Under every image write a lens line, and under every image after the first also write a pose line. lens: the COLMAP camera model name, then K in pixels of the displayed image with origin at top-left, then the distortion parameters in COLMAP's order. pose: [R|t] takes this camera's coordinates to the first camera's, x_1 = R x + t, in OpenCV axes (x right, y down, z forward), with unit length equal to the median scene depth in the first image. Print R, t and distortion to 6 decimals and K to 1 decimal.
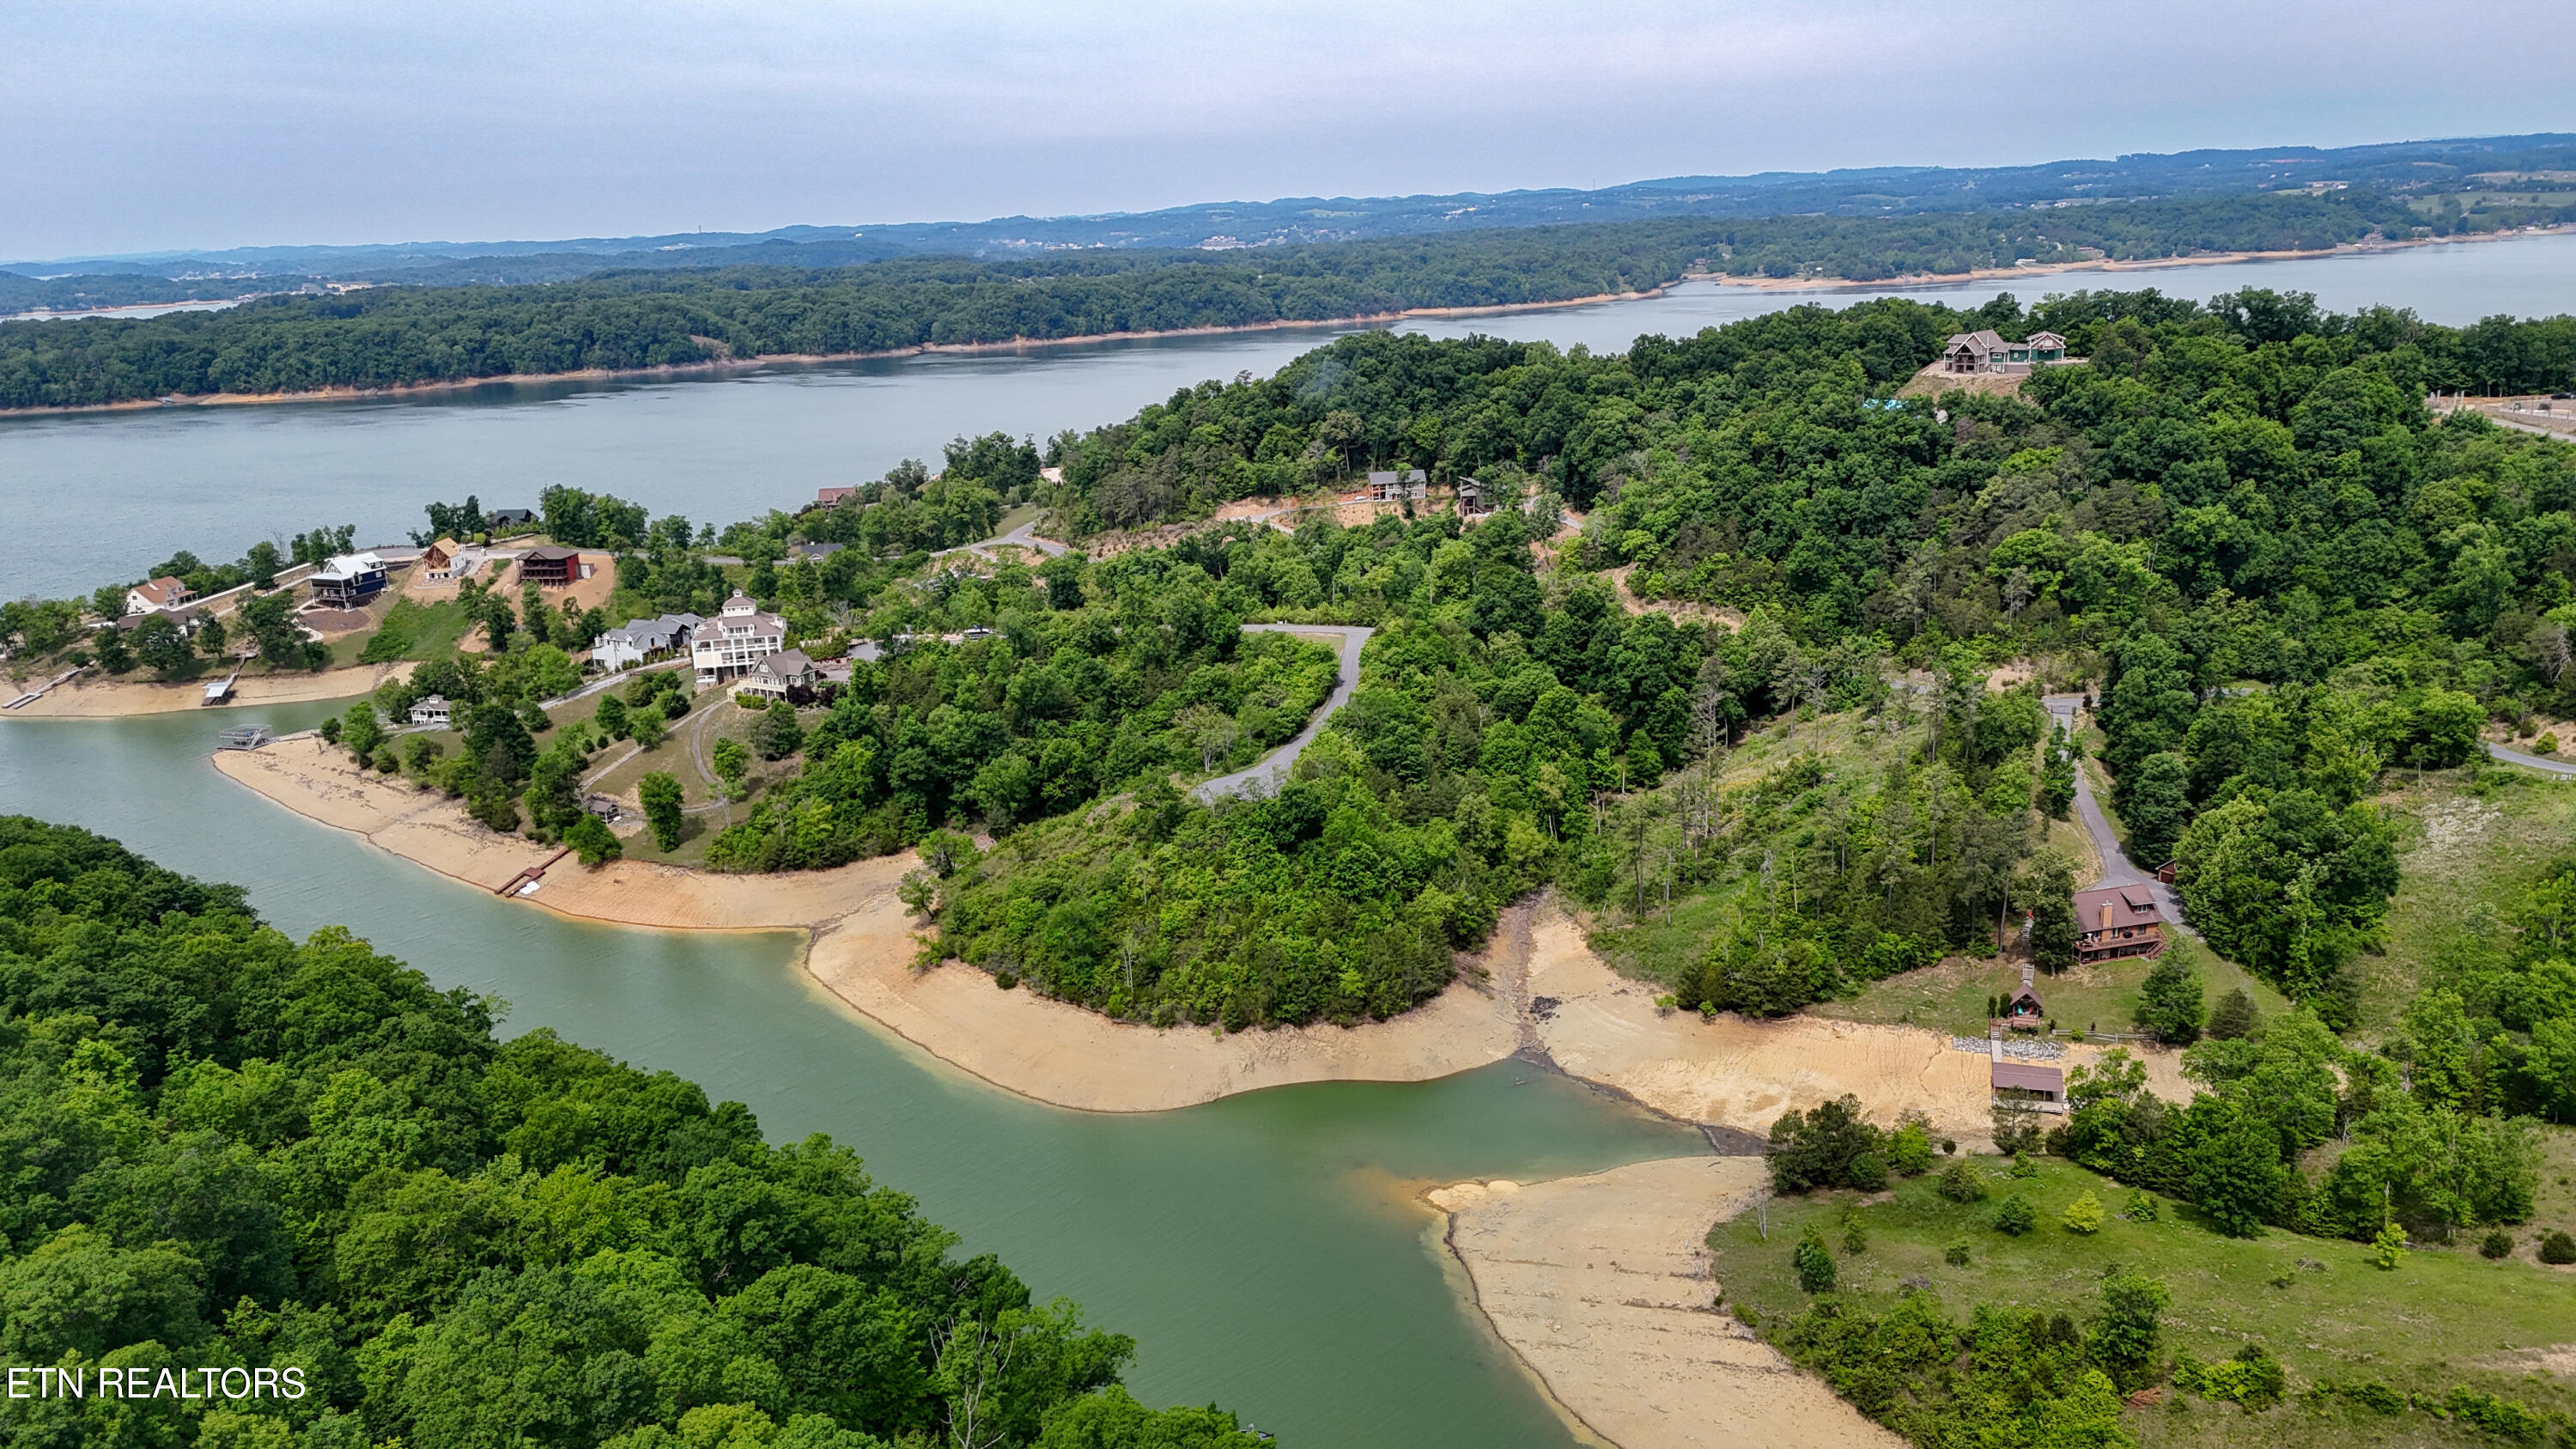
lens RADIAL K [[1886.6, 0, 1294.8], [0, 1886.6, 765.9], [0, 0, 1]] dist [0.084820, -0.074815]
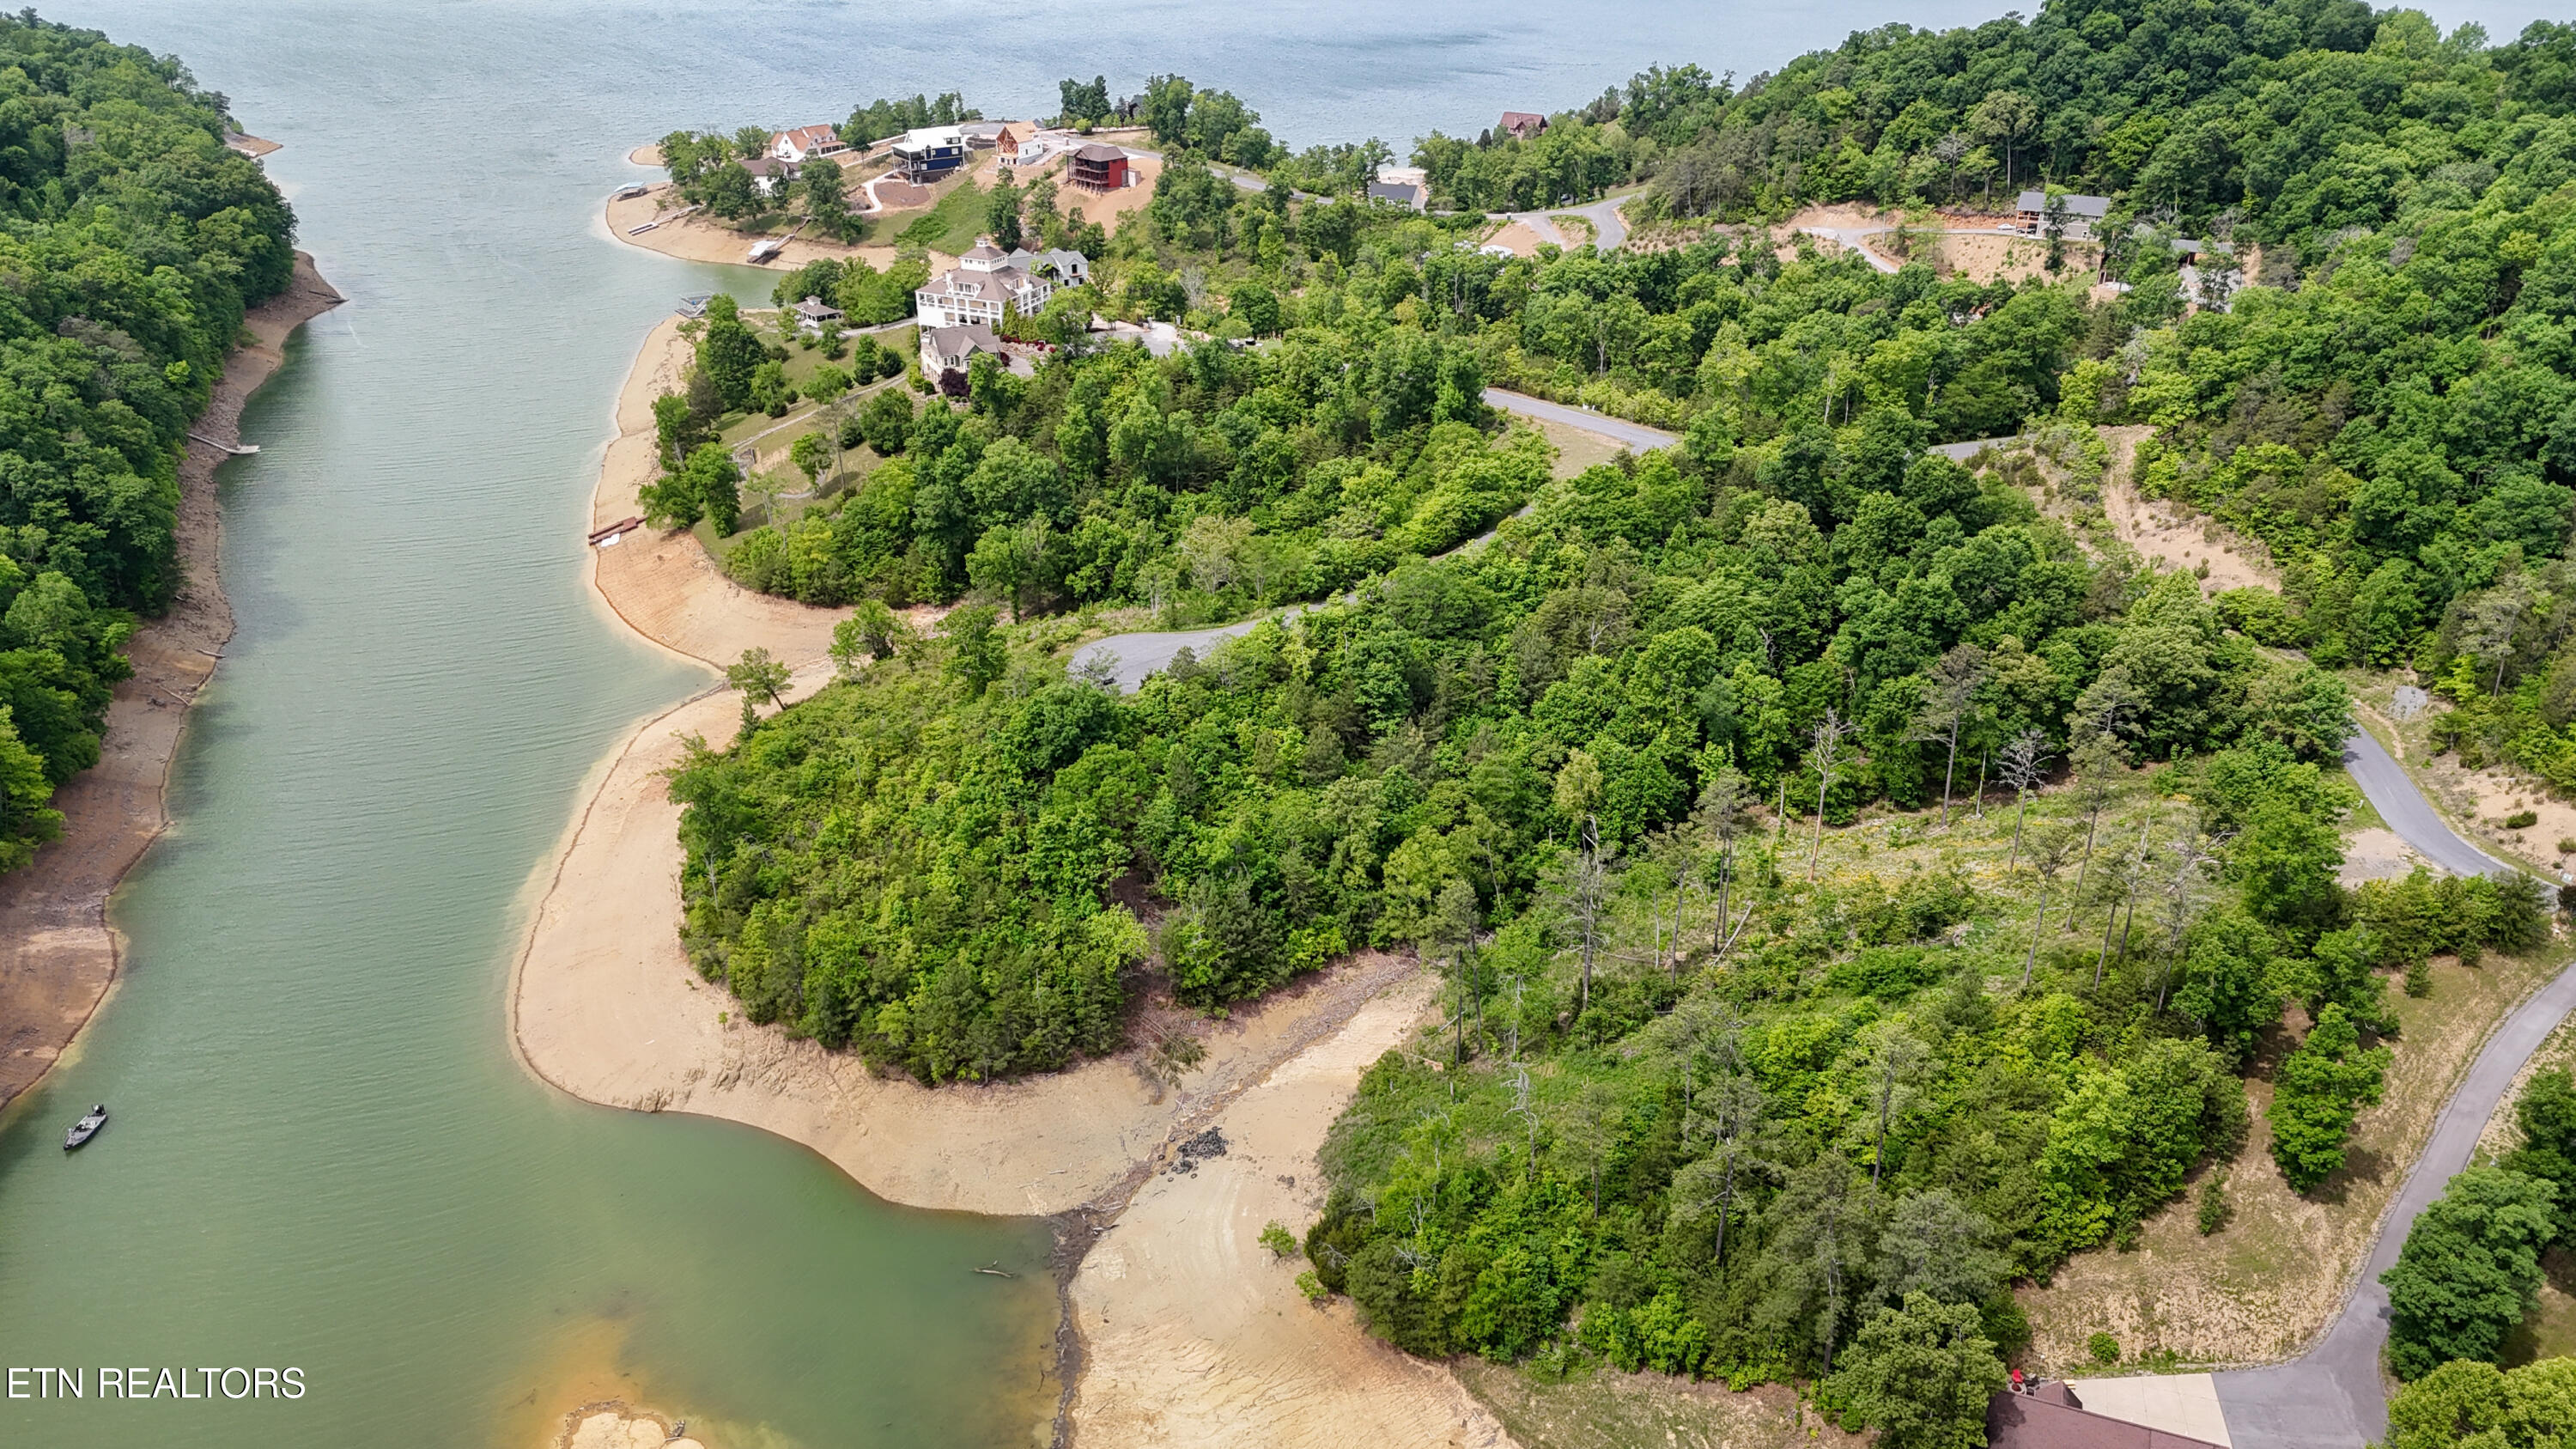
lens RADIAL K [[1903.5, 0, 1288.0], [0, 1903.5, 724.5], [0, 0, 1]] dist [0.103328, -0.113672]
pose [[0.821073, 0.285885, -0.494074, 0.214529], [-0.193430, 0.953683, 0.230378, -0.079259], [0.537051, -0.093588, 0.838342, 0.250583]]
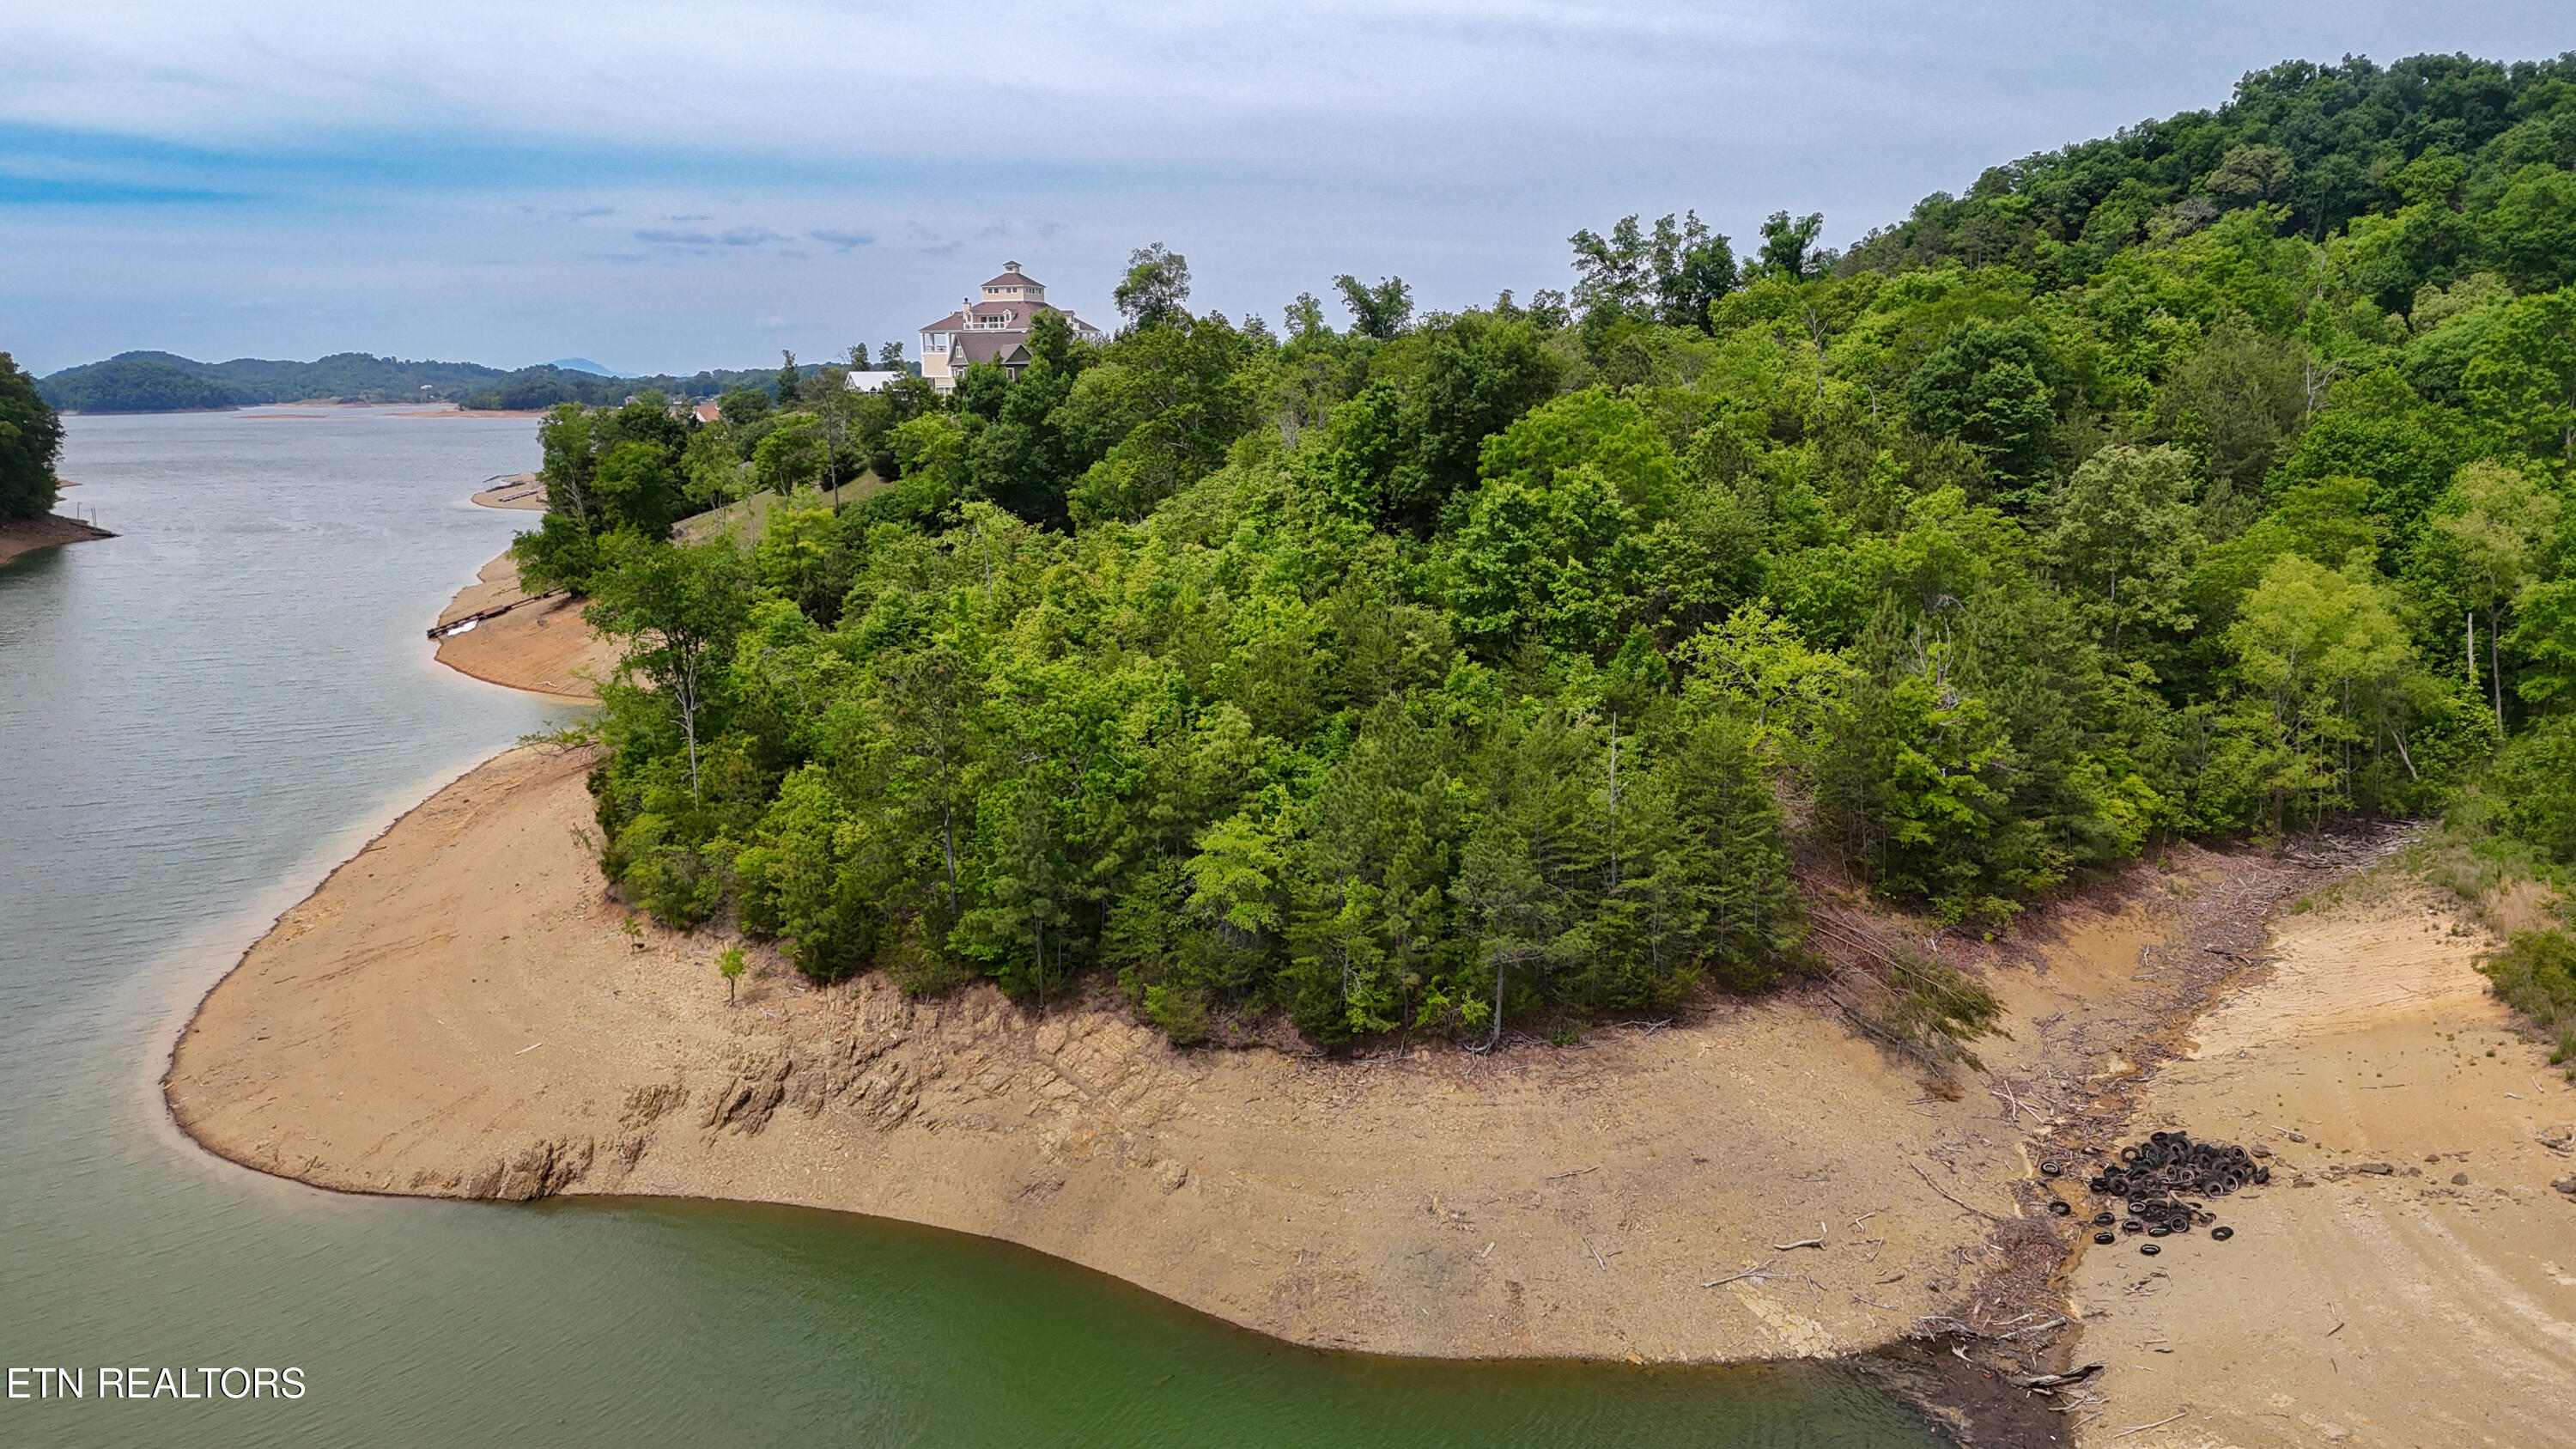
lens RADIAL K [[1886.6, 0, 1294.8], [0, 1886.6, 765.9], [0, 0, 1]] dist [0.084820, -0.074815]
pose [[0.868138, 0.124144, -0.480546, 0.072241], [-0.158109, 0.986945, -0.030667, 0.052070], [0.470466, 0.102602, 0.876433, 0.381403]]
